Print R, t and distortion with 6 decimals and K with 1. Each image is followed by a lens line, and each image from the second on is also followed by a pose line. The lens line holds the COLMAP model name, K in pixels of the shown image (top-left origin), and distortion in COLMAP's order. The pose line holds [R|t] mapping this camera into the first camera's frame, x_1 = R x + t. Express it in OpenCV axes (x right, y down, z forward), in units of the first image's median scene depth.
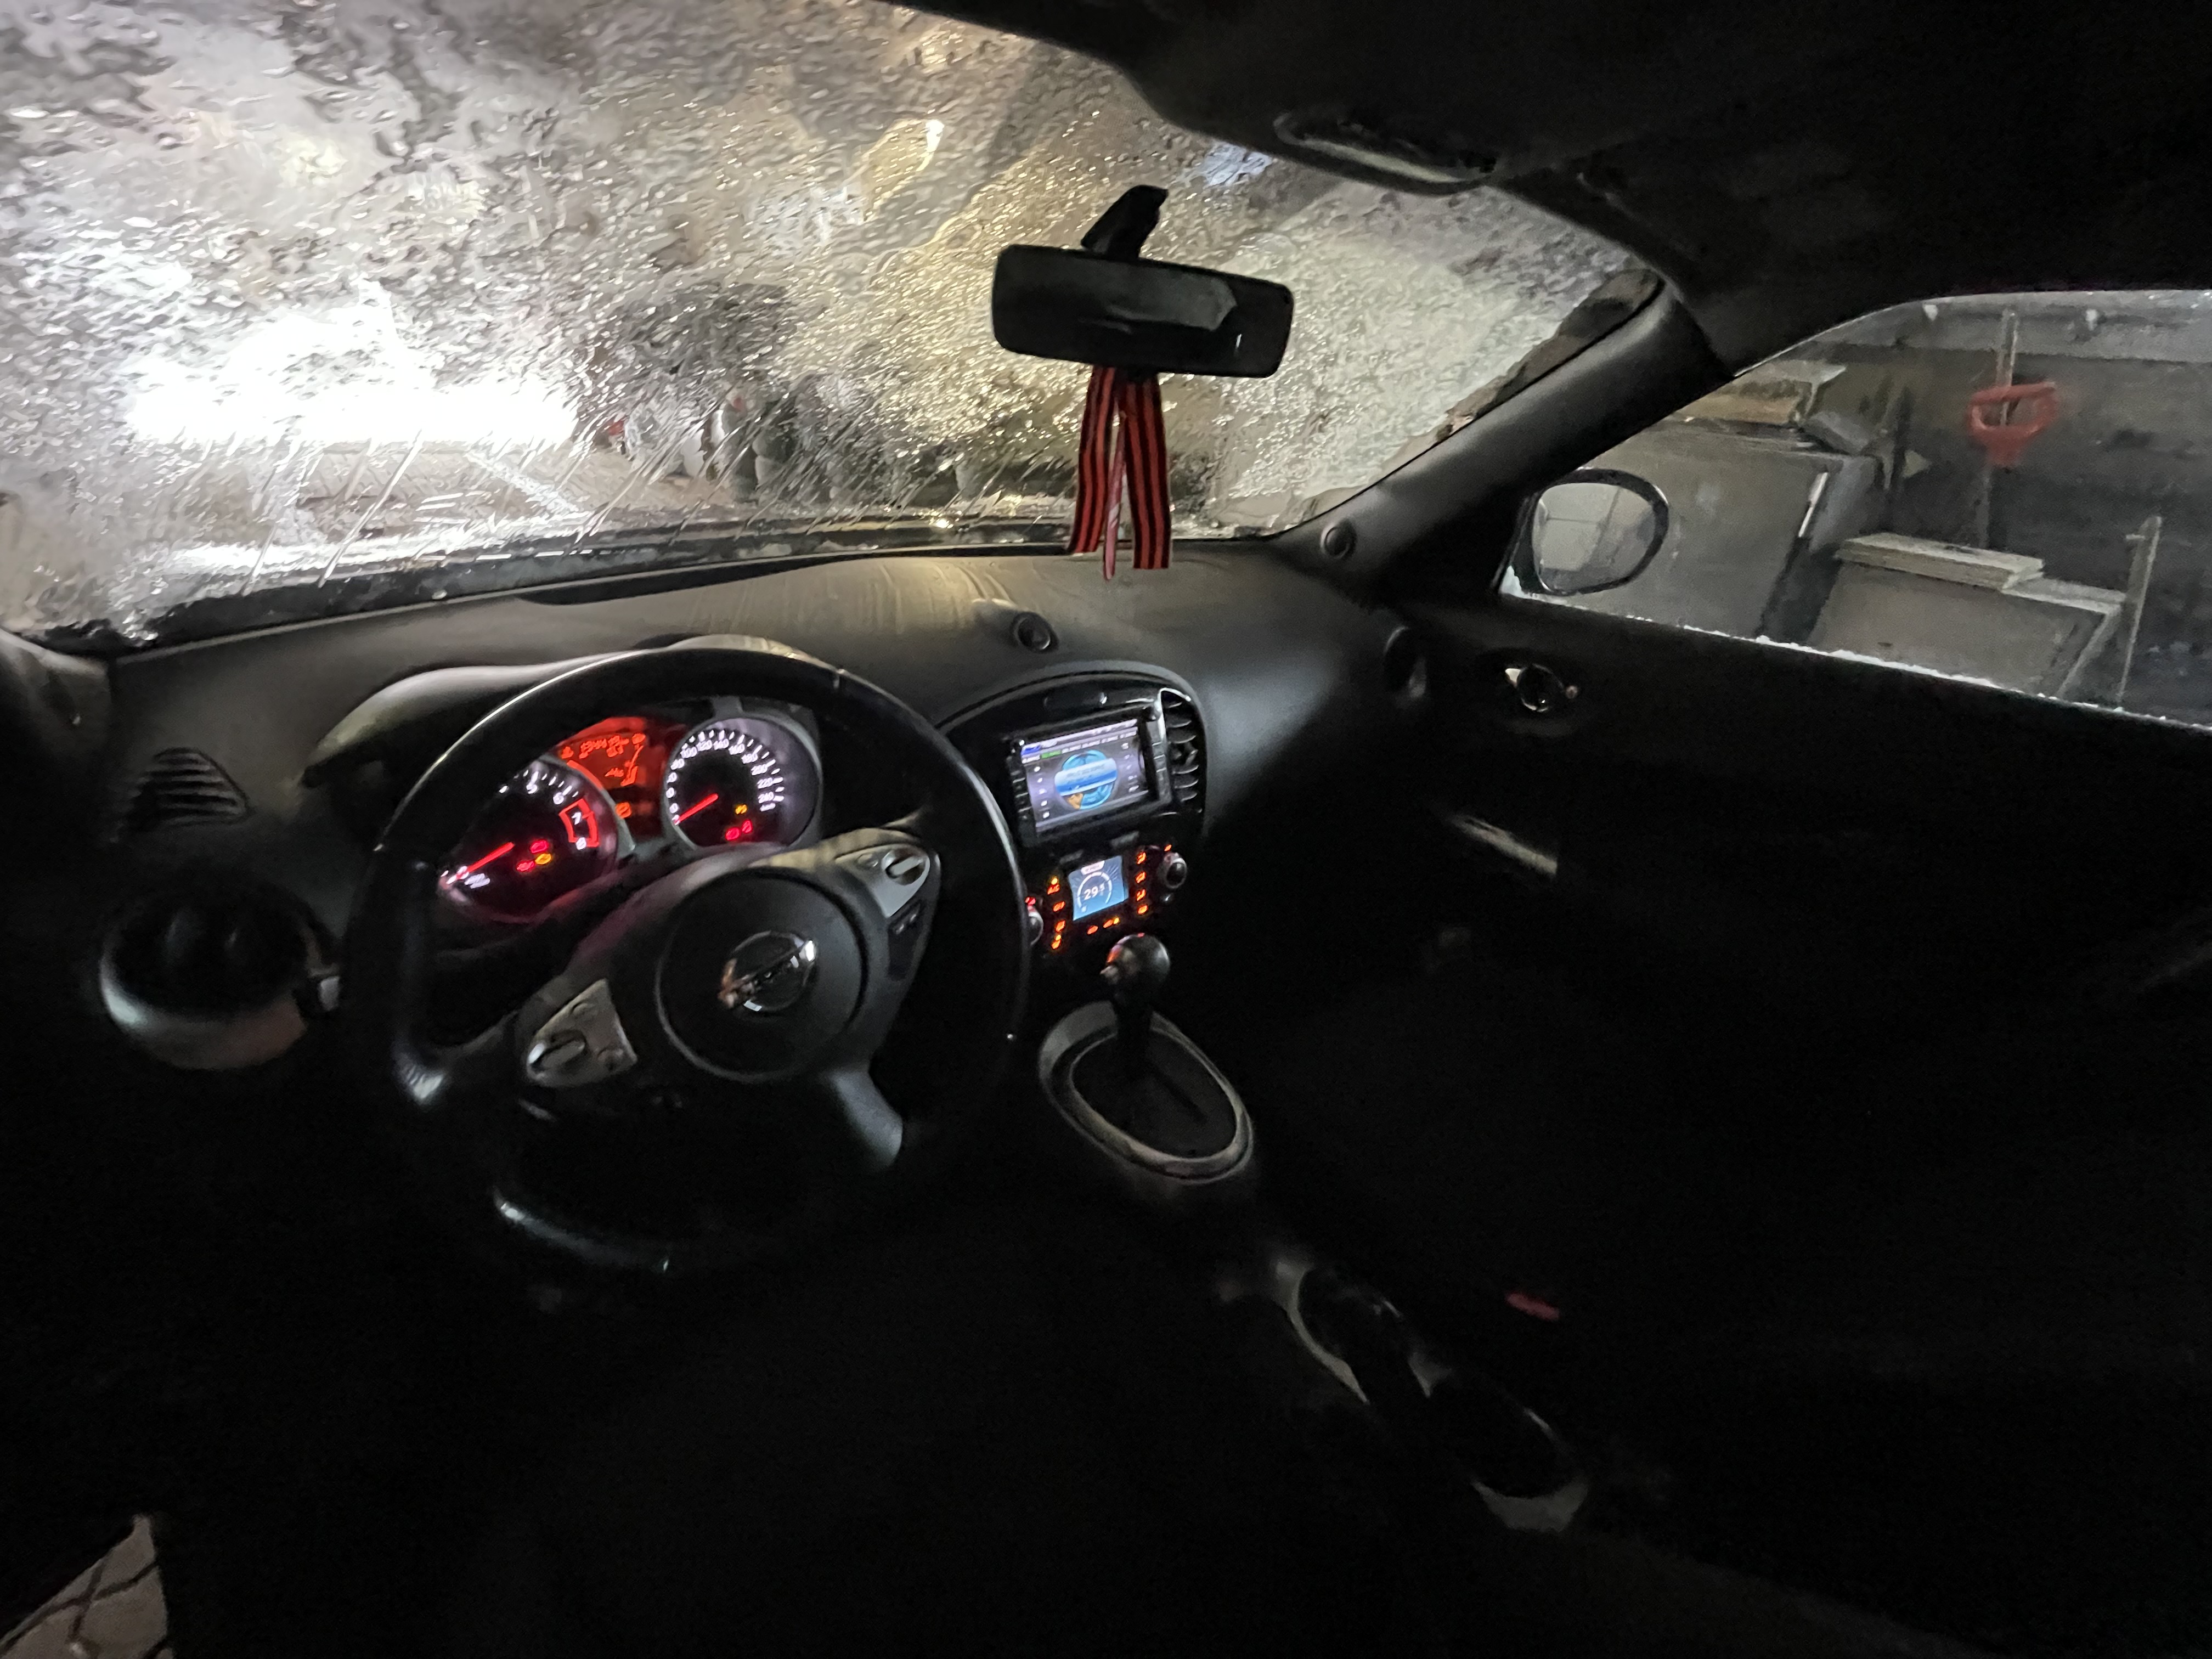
lens RADIAL K [[880.6, 0, 1106.0], [0, 880.6, 829.5], [0, 0, 1]] dist [-0.000400, -0.000506]
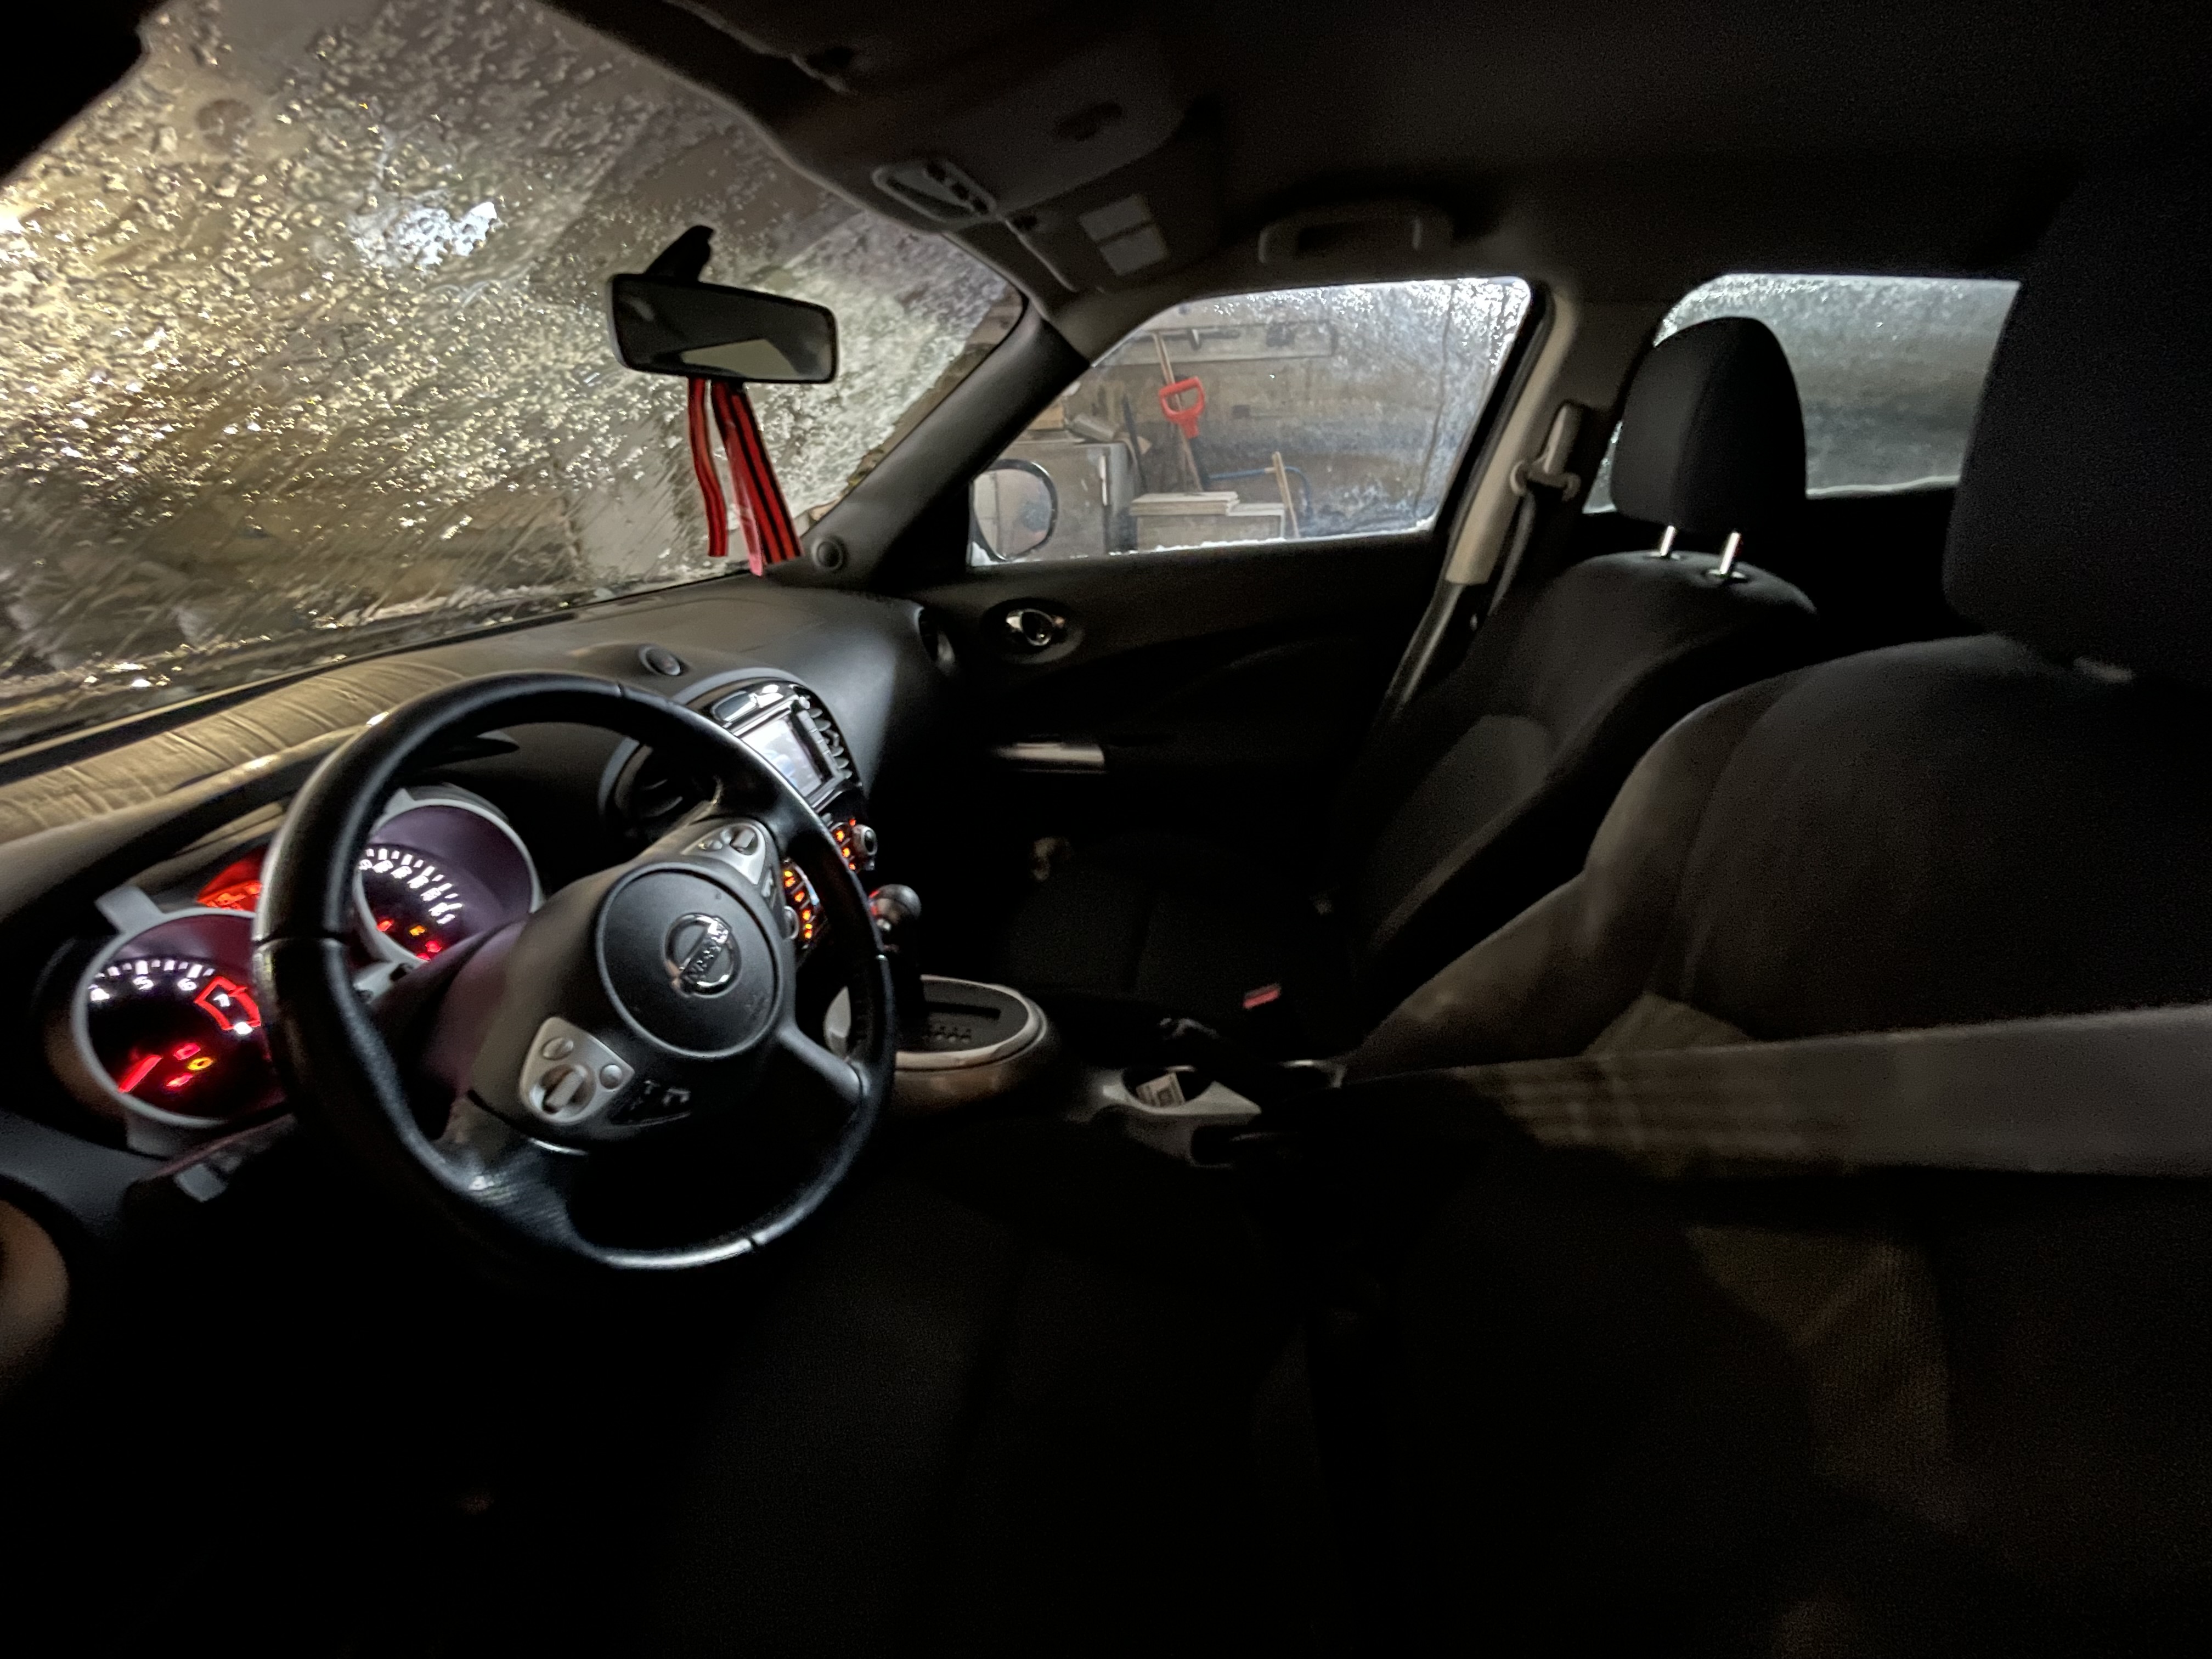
lens RADIAL K [[880.6, 0, 1106.0], [0, 880.6, 829.5], [0, 0, 1]] dist [-0.000400, -0.000506]
pose [[0.748897, -0.364094, 0.553704, -0.330895], [0.399451, 0.914709, 0.061212, 0.095730], [-0.528765, 0.175336, 0.830460, -0.073543]]
